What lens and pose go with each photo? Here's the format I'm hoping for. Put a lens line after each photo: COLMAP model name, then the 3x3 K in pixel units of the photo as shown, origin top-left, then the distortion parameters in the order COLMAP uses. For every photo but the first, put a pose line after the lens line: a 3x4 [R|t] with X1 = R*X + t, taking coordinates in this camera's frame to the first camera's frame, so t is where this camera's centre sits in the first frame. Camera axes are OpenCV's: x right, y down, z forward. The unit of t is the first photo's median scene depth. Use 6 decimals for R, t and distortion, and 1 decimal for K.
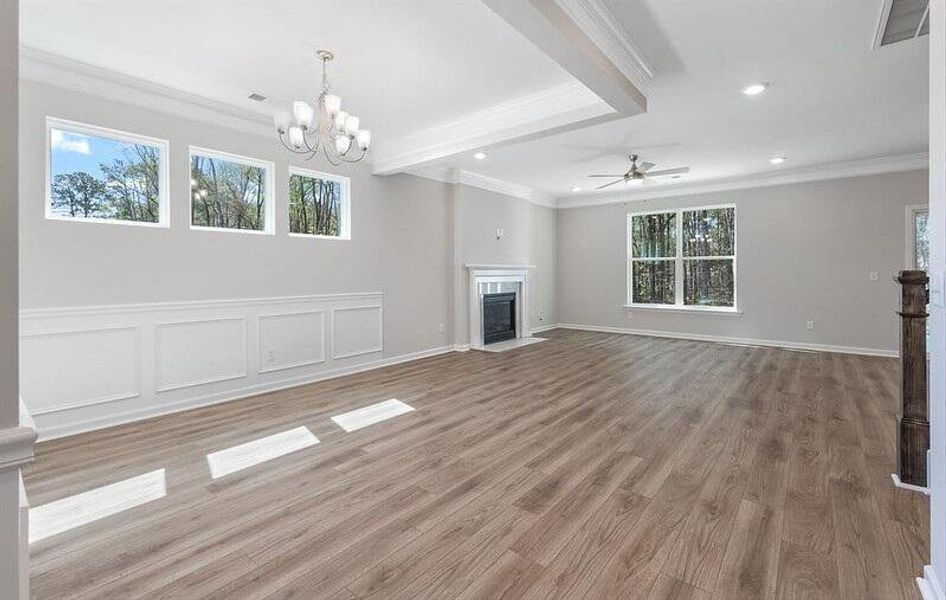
lens RADIAL K [[411.0, 0, 488.9], [0, 411.0, 272.7], [0, 0, 1]] dist [0.011384, 0.000199]
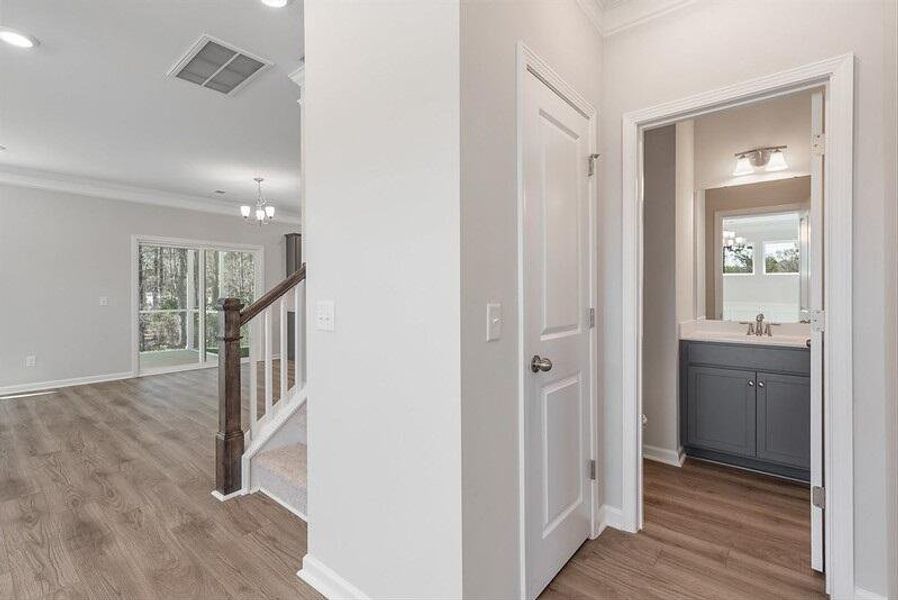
lens RADIAL K [[408.2, 0, 448.8], [0, 408.2, 294.5], [0, 0, 1]] dist [0.001285, 0.000576]
pose [[0.038117, -0.000403, 0.999273, -0.030650], [0.005179, 0.999987, 0.000206, -0.009221], [-0.999260, 0.005167, 0.038119, 0.285405]]
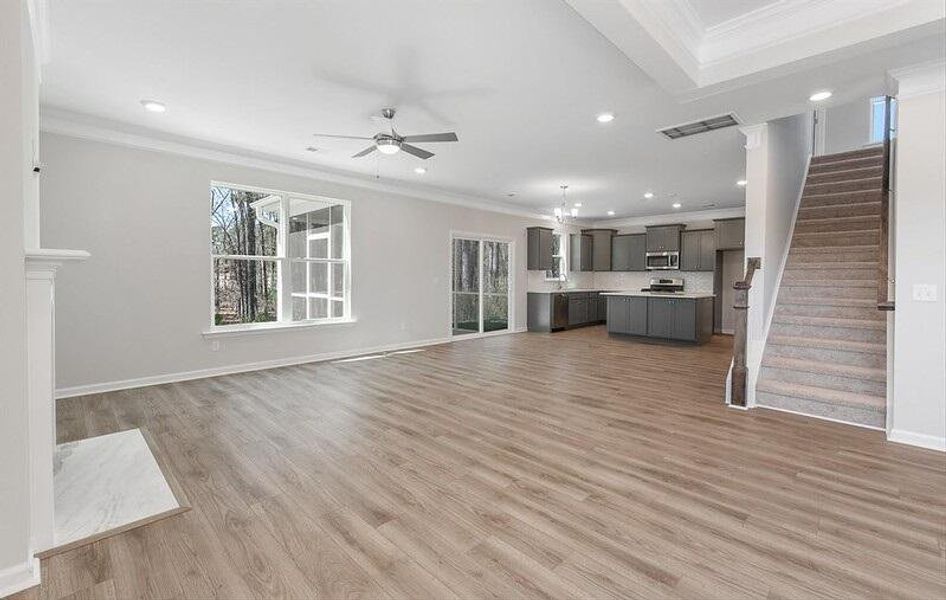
lens RADIAL K [[411.0, 0, 480.5], [0, 411.0, 278.3], [0, 0, 1]] dist [0.011384, 0.000199]
pose [[0.110235, 0.002161, 0.993903, -0.600472], [-0.008689, 0.999962, -0.001210, -0.004532], [-0.993868, -0.008502, 0.110250, 1.428645]]
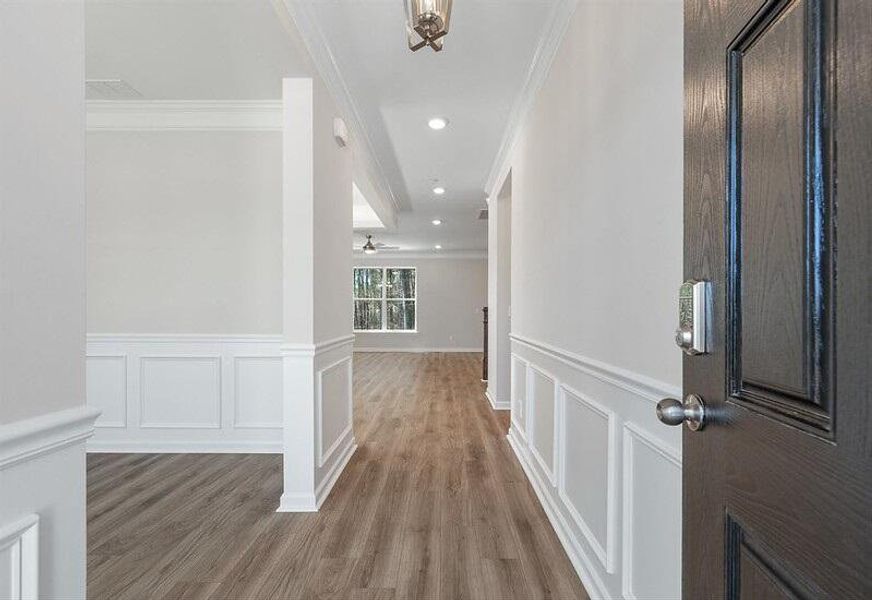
lens RADIAL K [[399.7, 0, 436.9], [0, 399.7, 307.7], [0, 0, 1]] dist [-0.000072, -0.000001]
pose [[0.796931, 0.009339, 0.603999, -0.722816], [-0.006618, 0.999955, -0.006730, 0.015099], [-0.604035, 0.001366, 0.796957, -0.775960]]
